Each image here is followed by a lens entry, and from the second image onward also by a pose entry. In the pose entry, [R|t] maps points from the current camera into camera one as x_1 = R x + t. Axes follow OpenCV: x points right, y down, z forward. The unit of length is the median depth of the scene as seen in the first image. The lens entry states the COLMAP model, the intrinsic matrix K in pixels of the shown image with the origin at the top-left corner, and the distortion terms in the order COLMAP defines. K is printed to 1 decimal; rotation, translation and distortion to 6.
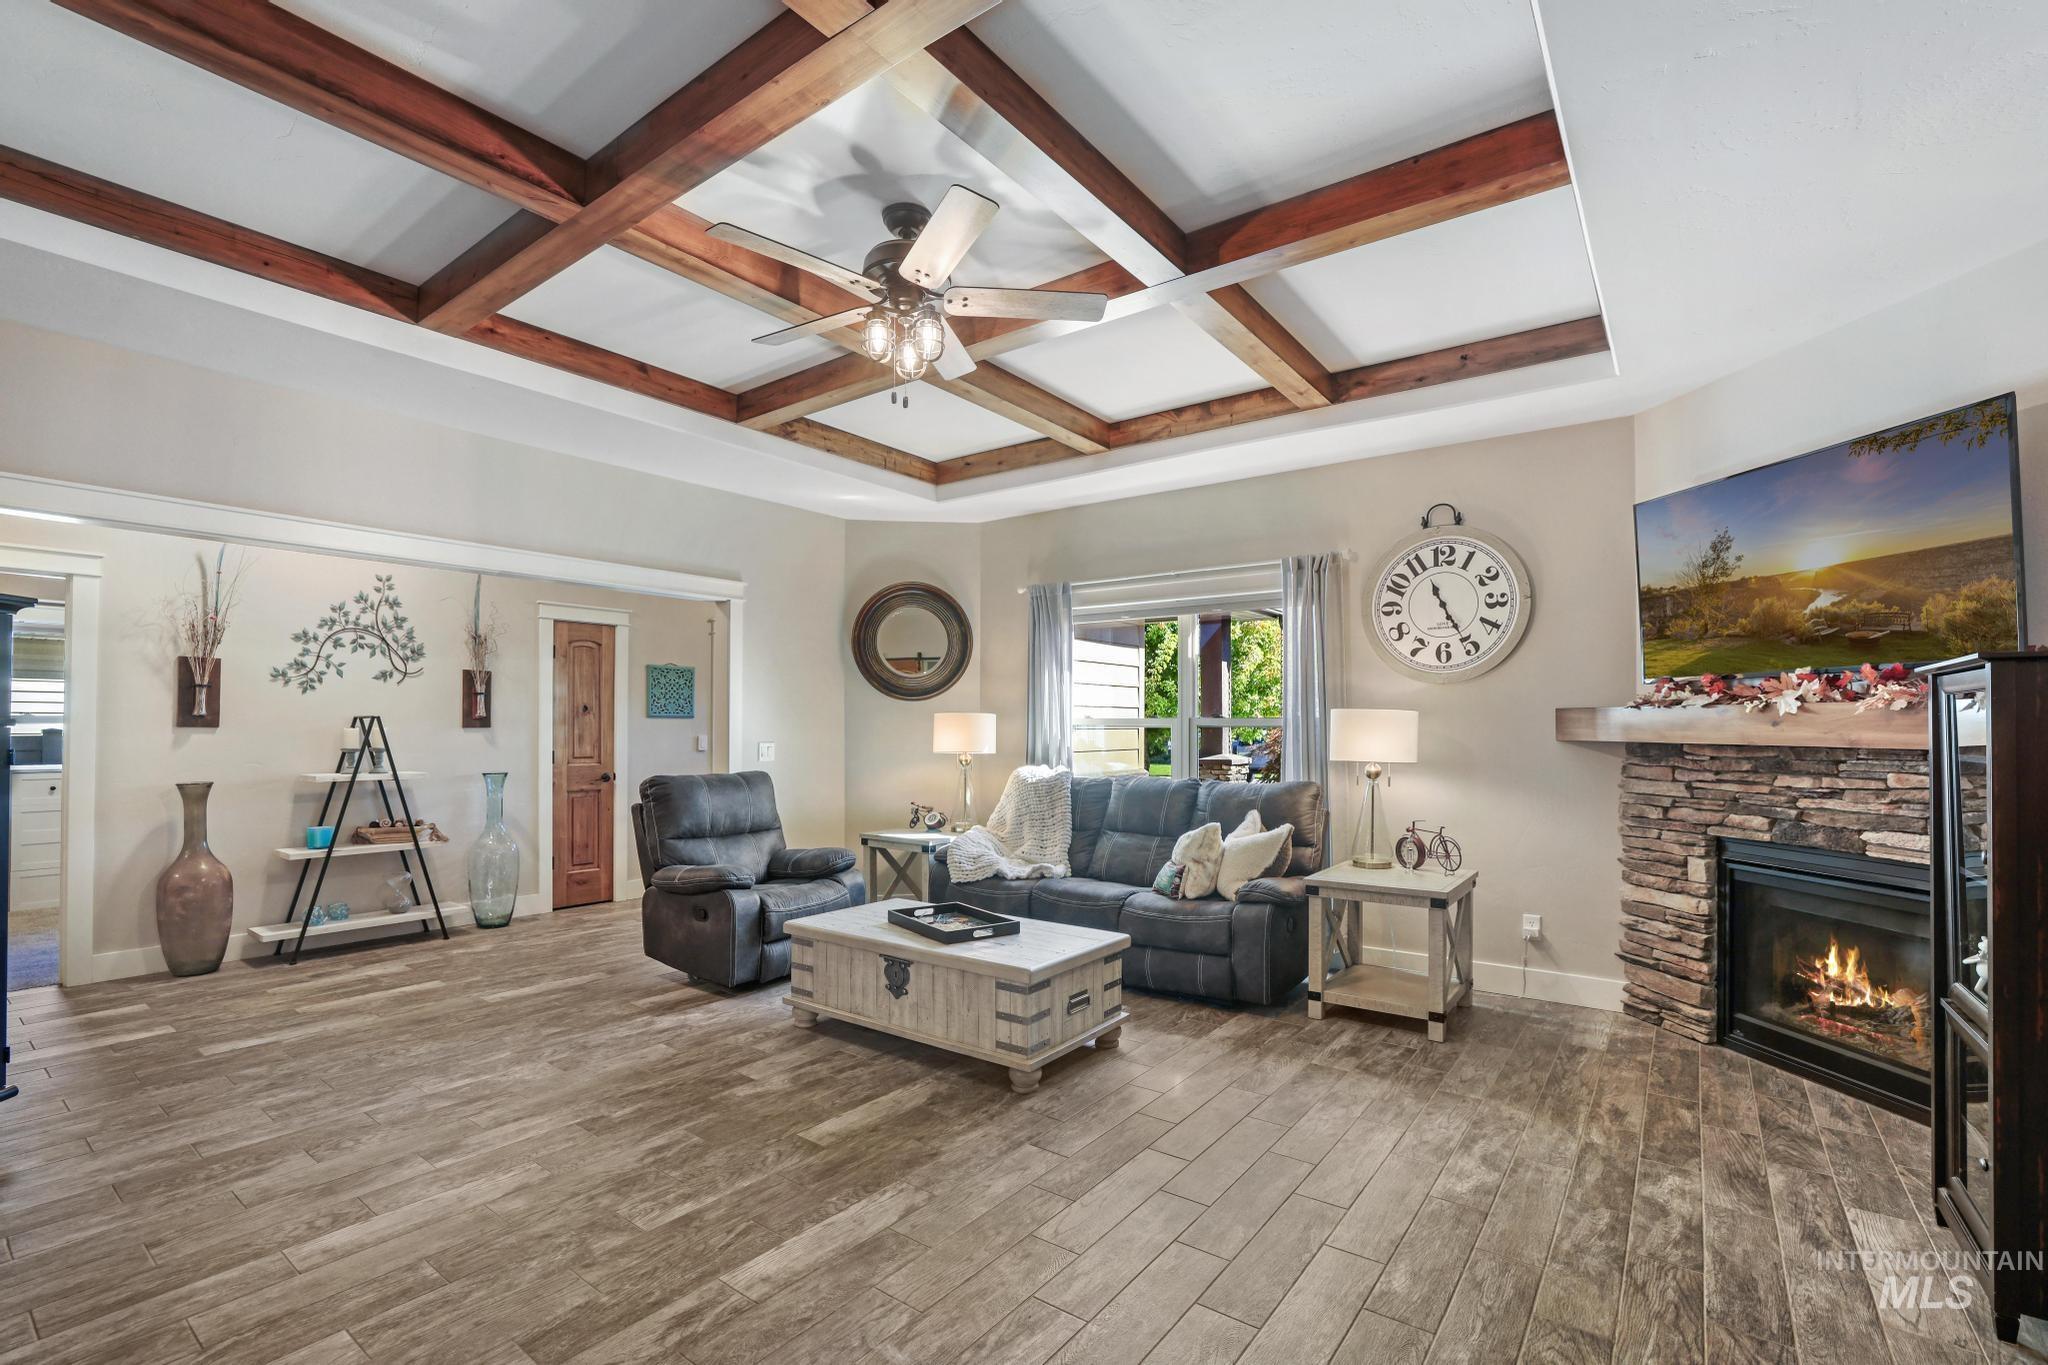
lens RADIAL K [[897.3, 0, 1017.2], [0, 897.3, 707.2], [0, 0, 1]] dist [-0.037132, 0.013542]
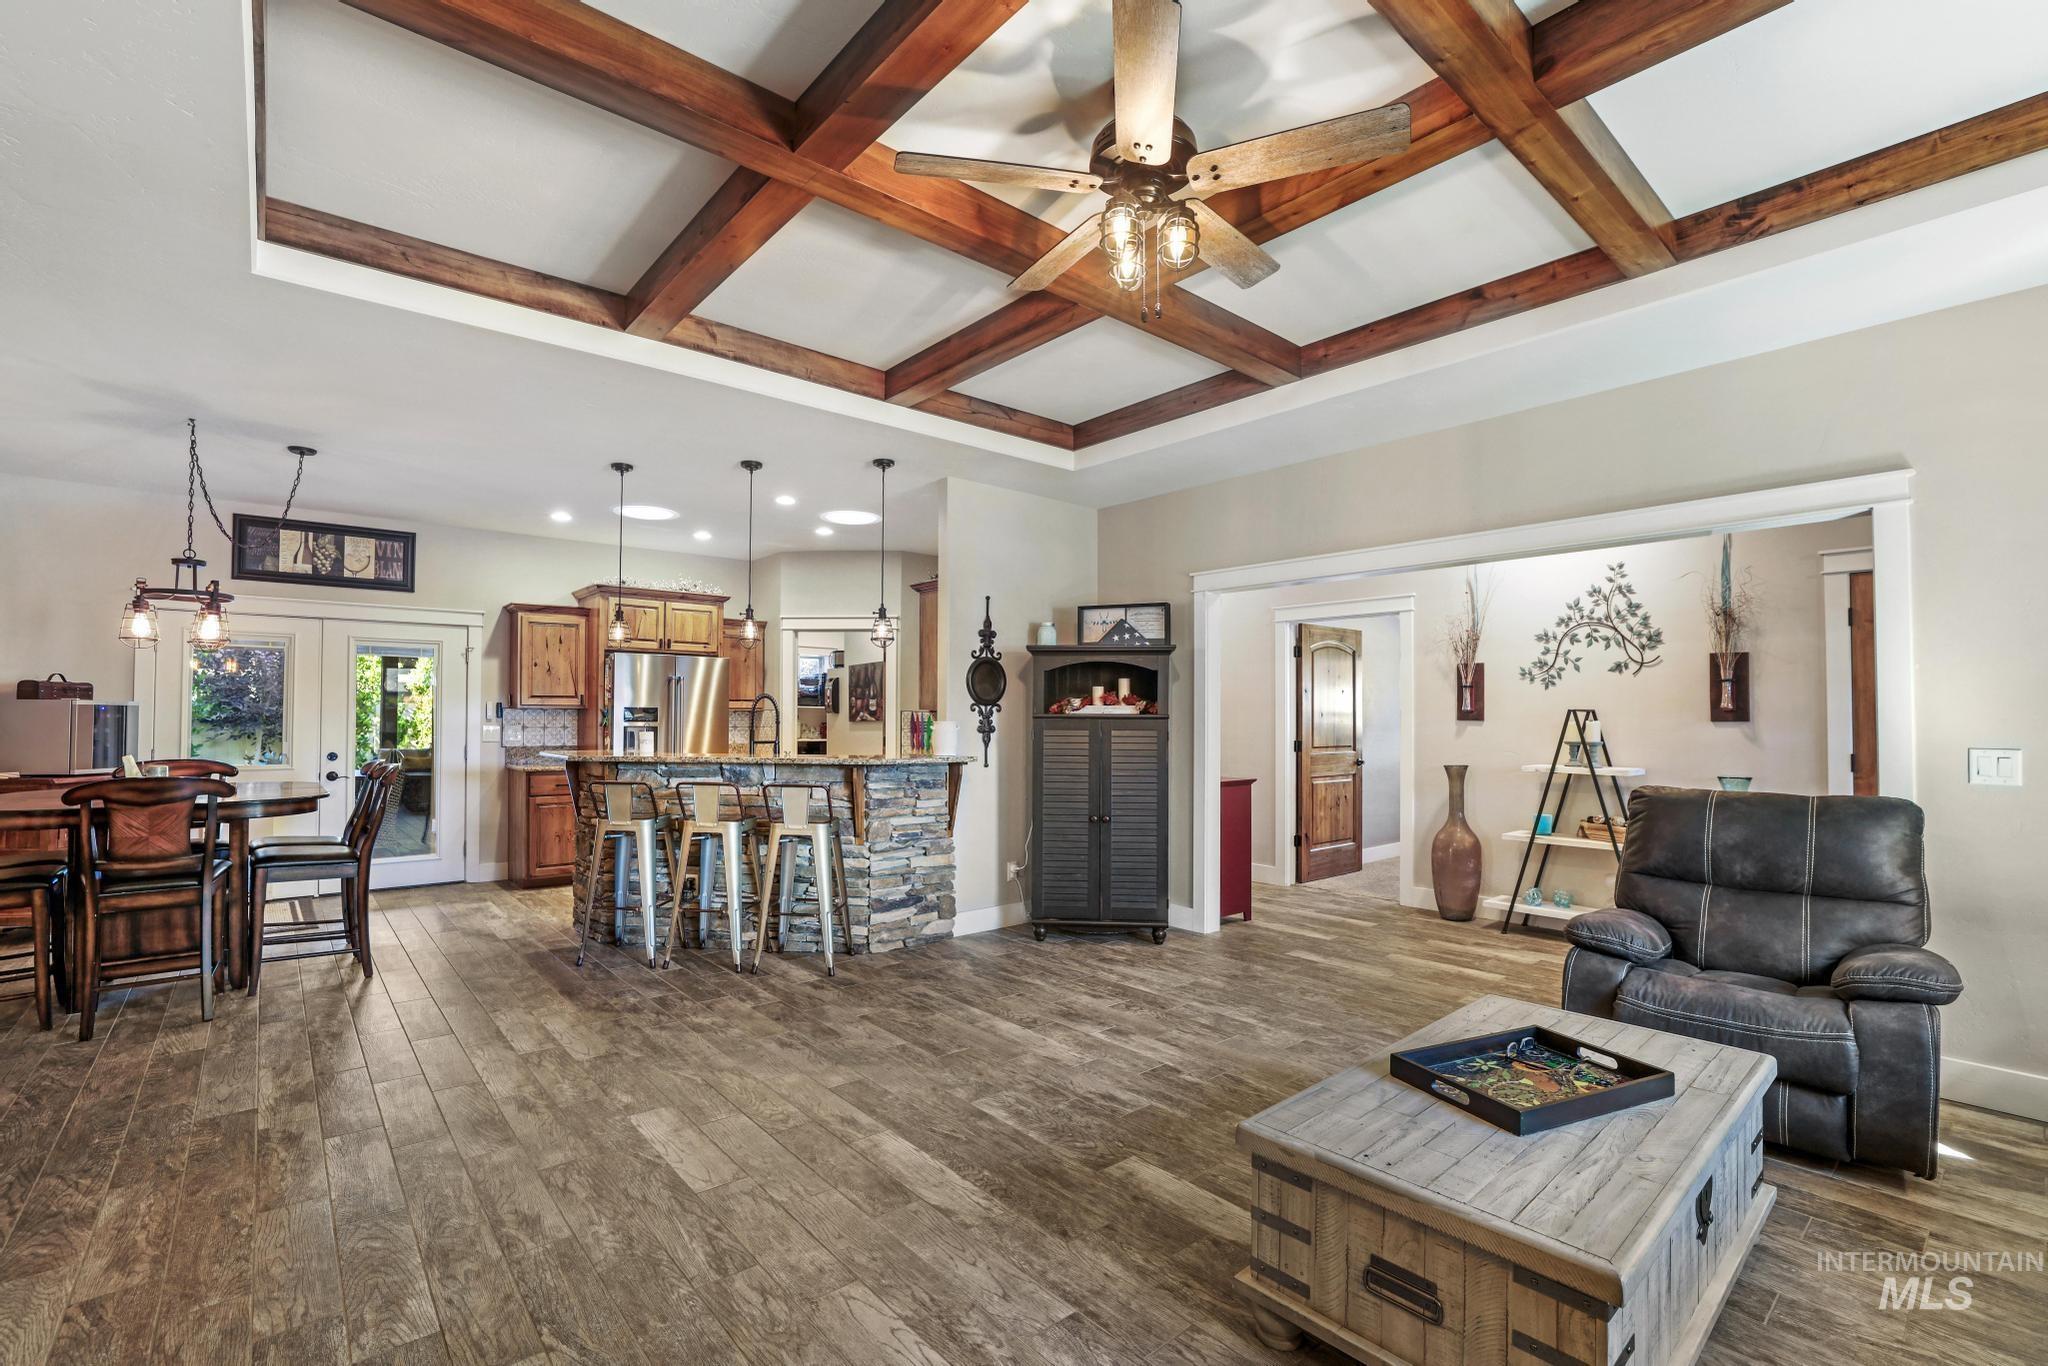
lens RADIAL K [[897.3, 0, 1017.2], [0, 897.3, 707.7], [0, 0, 1]] dist [-0.037132, 0.013542]
pose [[-0.205705, -0.012198, -0.978538, 0.414635], [0.019333, 0.999677, -0.016525, 0.013147], [0.978423, -0.022317, -0.205402, 0.643205]]
